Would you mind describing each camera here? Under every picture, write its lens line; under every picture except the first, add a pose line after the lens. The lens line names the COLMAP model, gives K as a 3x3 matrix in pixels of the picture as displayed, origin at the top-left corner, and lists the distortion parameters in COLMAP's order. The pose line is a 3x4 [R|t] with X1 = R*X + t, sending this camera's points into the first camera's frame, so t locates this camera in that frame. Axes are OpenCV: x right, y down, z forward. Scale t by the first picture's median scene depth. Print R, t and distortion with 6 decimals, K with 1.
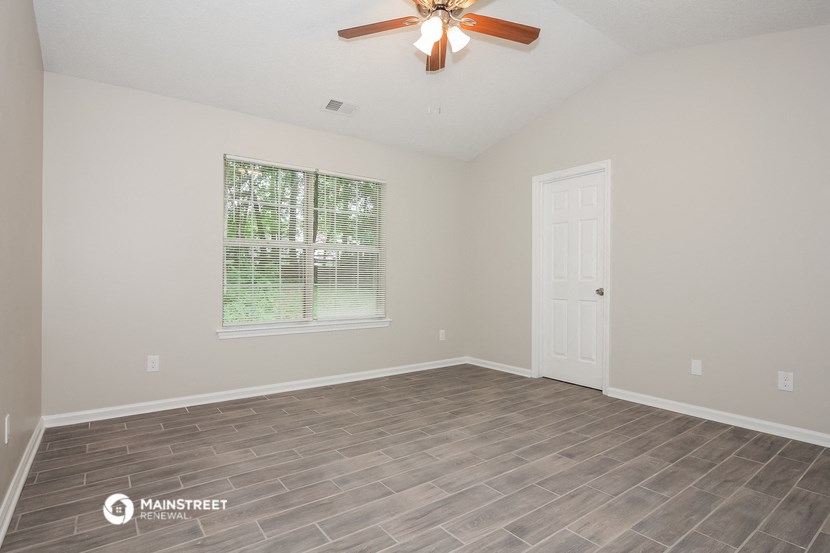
lens RADIAL K [[417.2, 0, 418.6], [0, 417.2, 277.8], [0, 0, 1]] dist [0.003272, 0.000572]
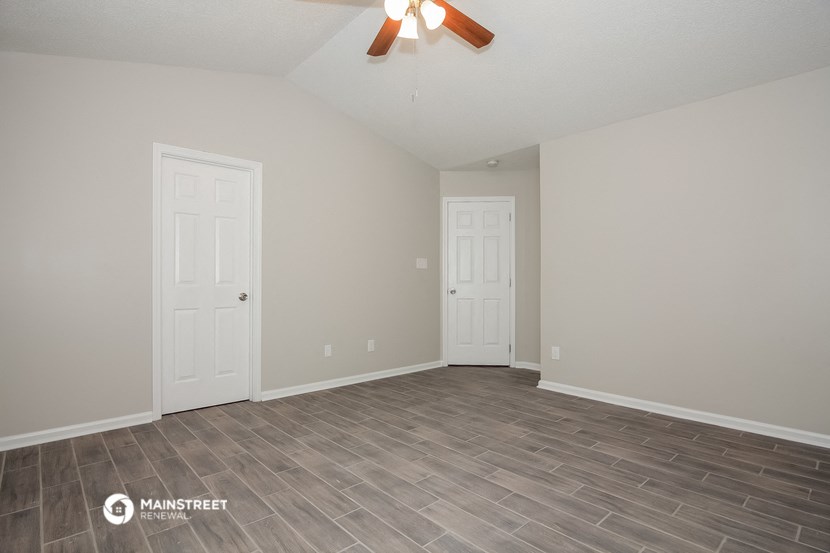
lens RADIAL K [[417.2, 0, 418.6], [0, 417.2, 277.8], [0, 0, 1]] dist [0.003272, 0.000572]
pose [[-0.095333, 0.011050, 0.995384, -0.771497], [-0.006029, 0.999914, -0.011678, -0.004283], [-0.995427, -0.007115, -0.095259, 0.961593]]
